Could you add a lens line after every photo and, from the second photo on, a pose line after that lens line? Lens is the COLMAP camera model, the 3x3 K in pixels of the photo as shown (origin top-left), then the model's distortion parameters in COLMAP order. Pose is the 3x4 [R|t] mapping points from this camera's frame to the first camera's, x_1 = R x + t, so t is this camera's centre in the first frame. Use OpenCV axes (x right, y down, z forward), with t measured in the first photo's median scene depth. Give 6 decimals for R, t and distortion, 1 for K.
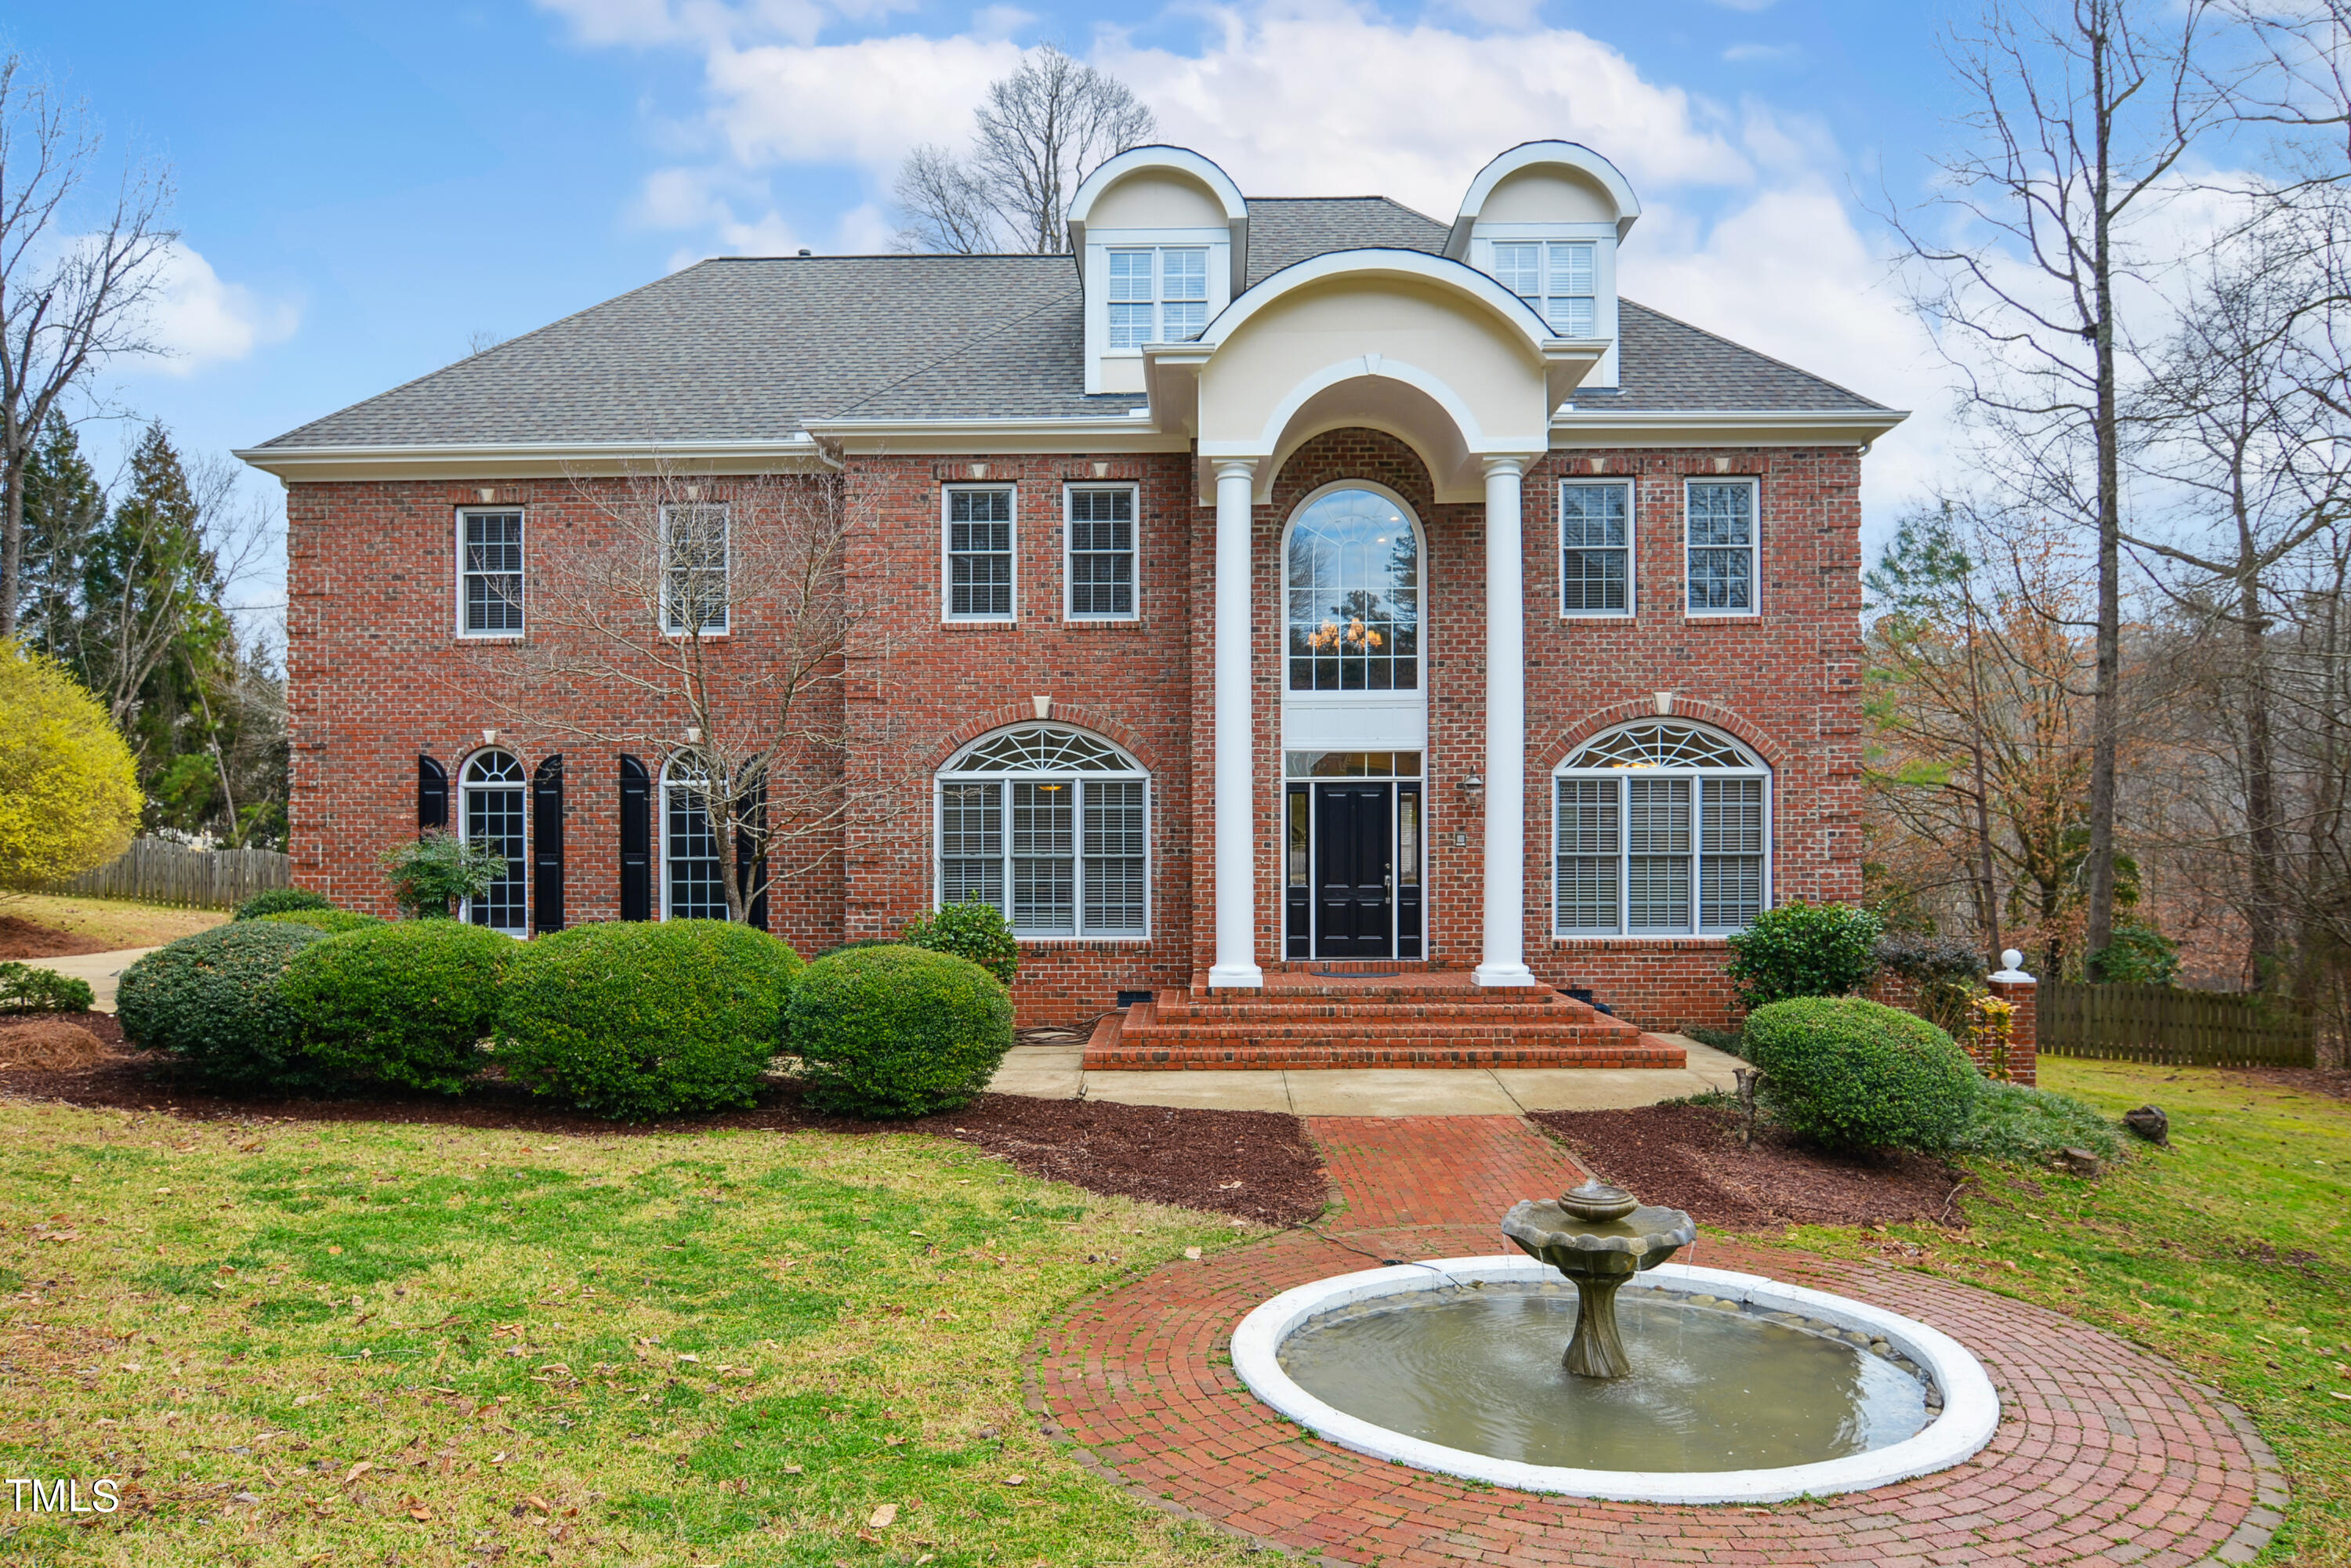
lens RADIAL K [[1484.9, 0, 1175.2], [0, 1484.9, 734.9], [0, 0, 1]] dist [-0.019977, -0.000307]
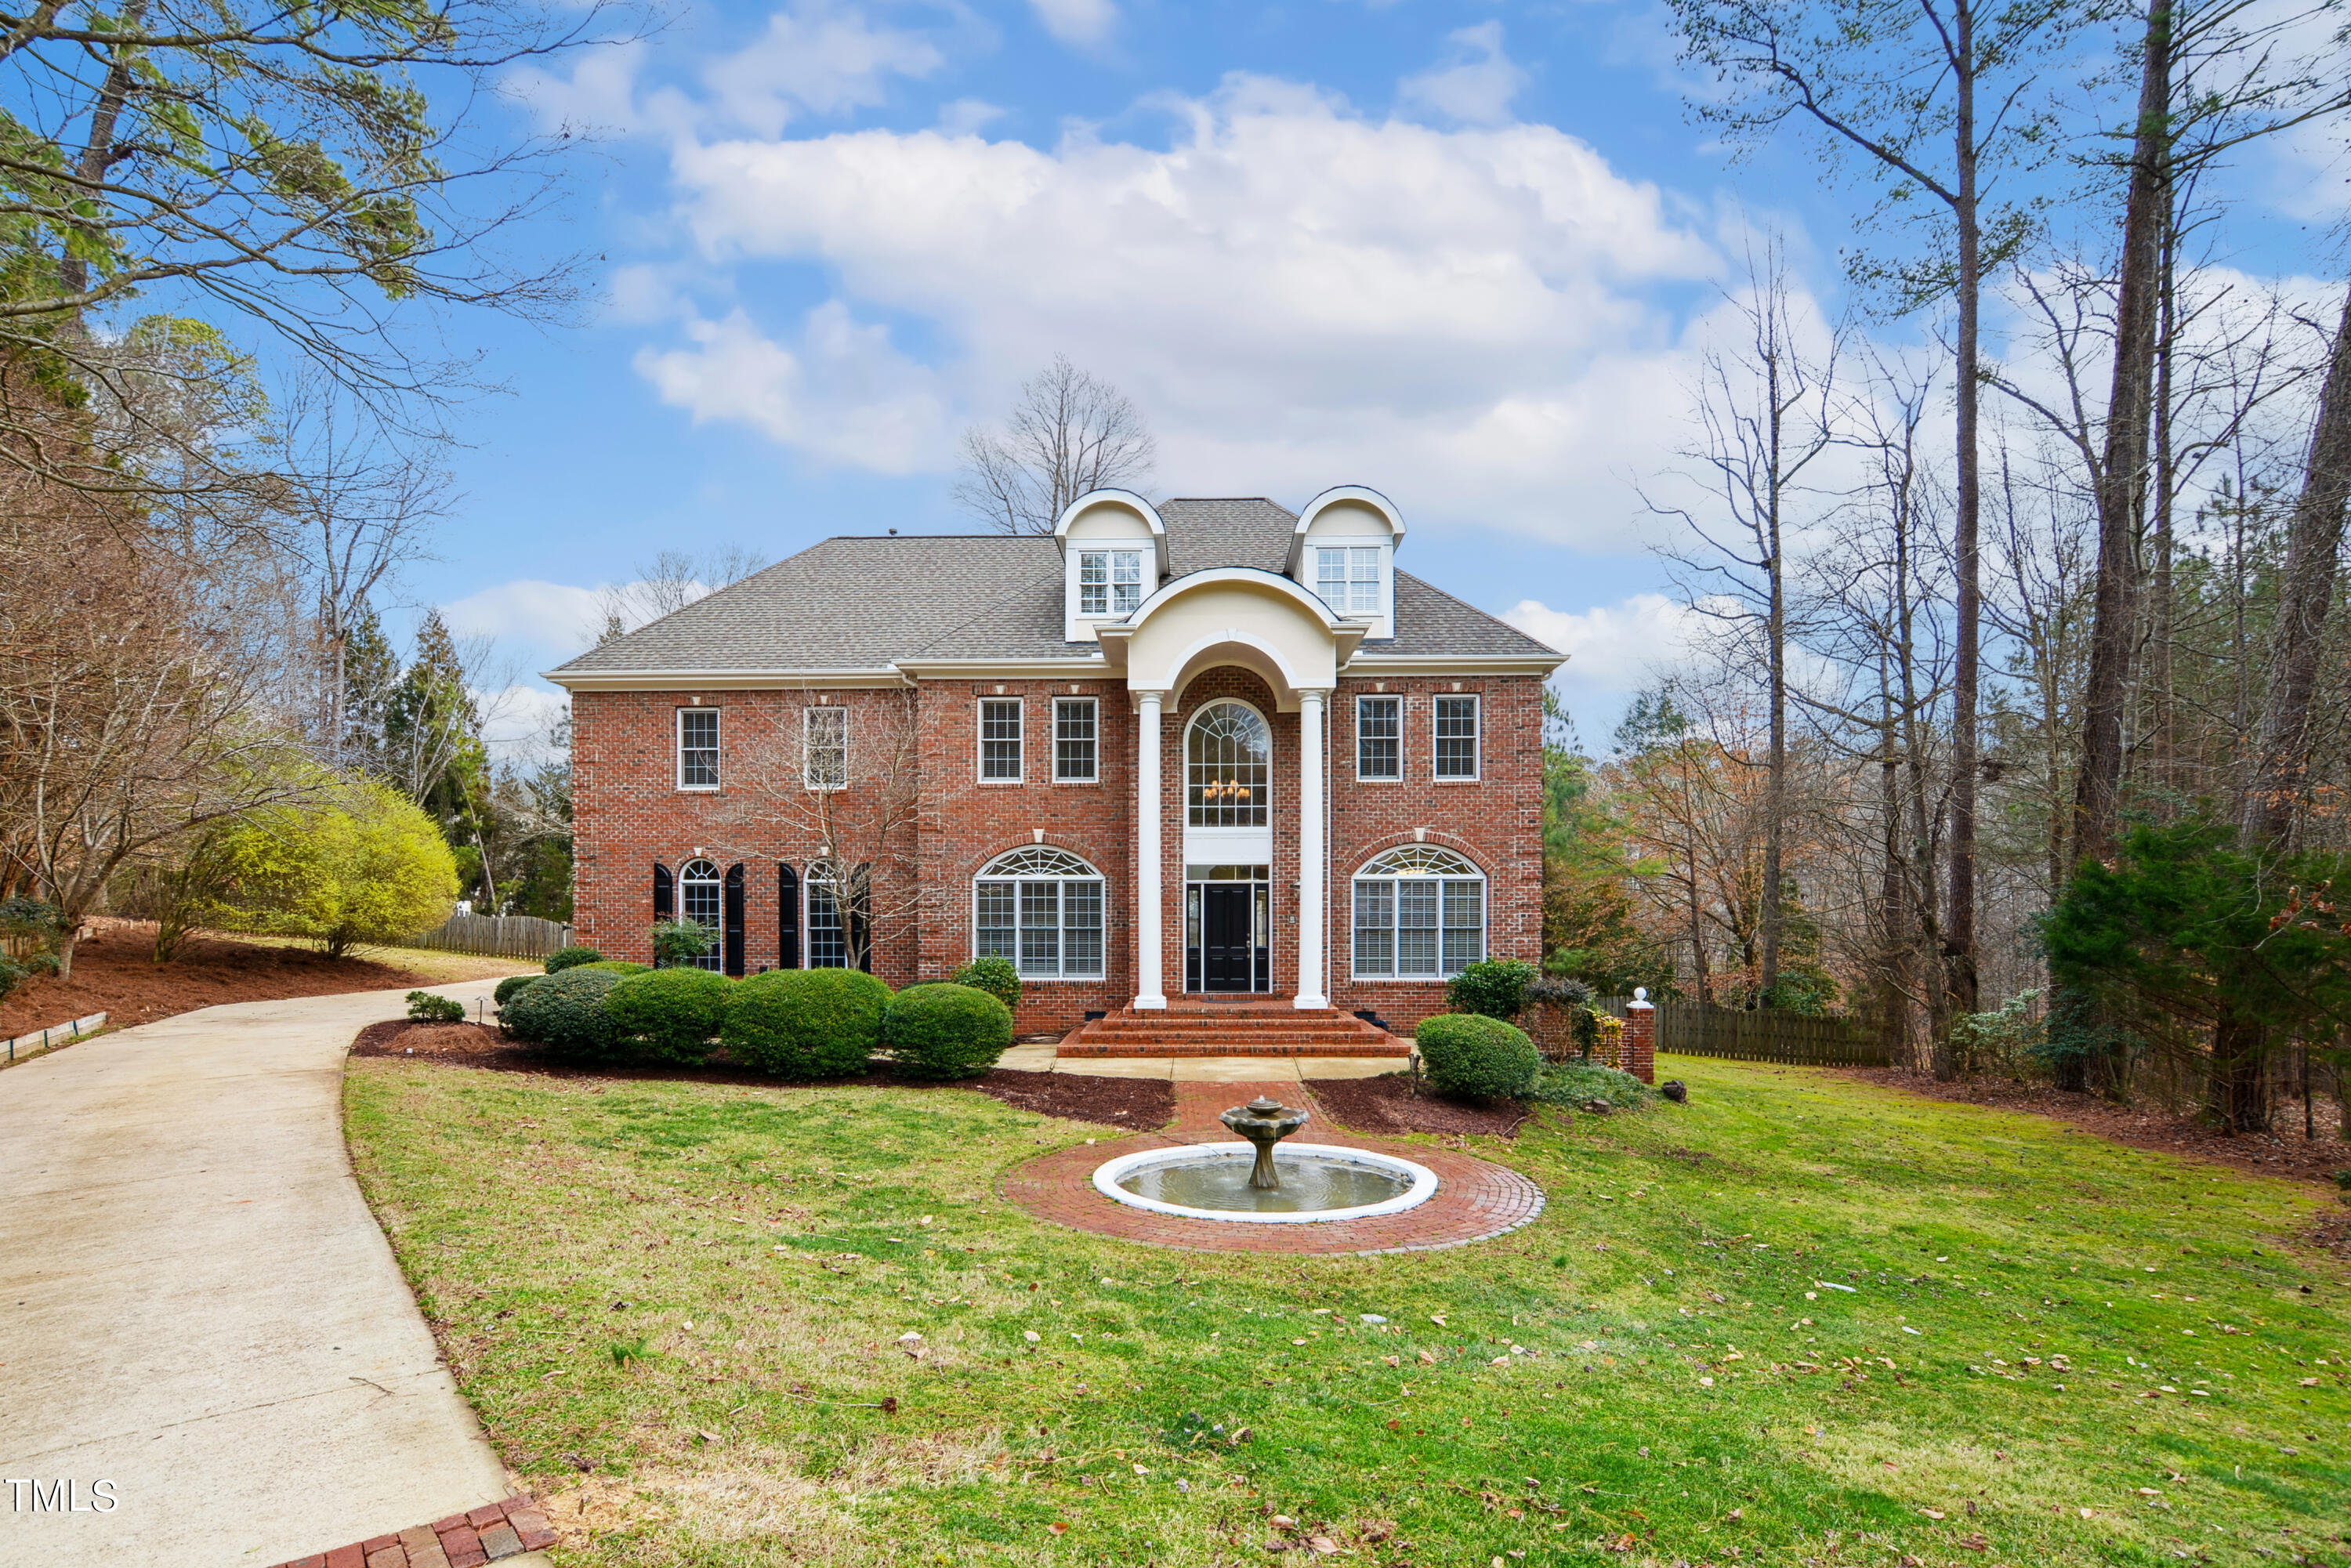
lens RADIAL K [[1311.4, 0, 1175.5], [0, 1311.4, 784.0], [0, 0, 1]] dist [-0.025928, -0.000046]
pose [[0.999508, -0.001894, -0.031297, 0.107190], [0.001616, 0.999959, -0.008907, -0.064136], [0.031312, 0.008852, 0.999470, -0.437803]]
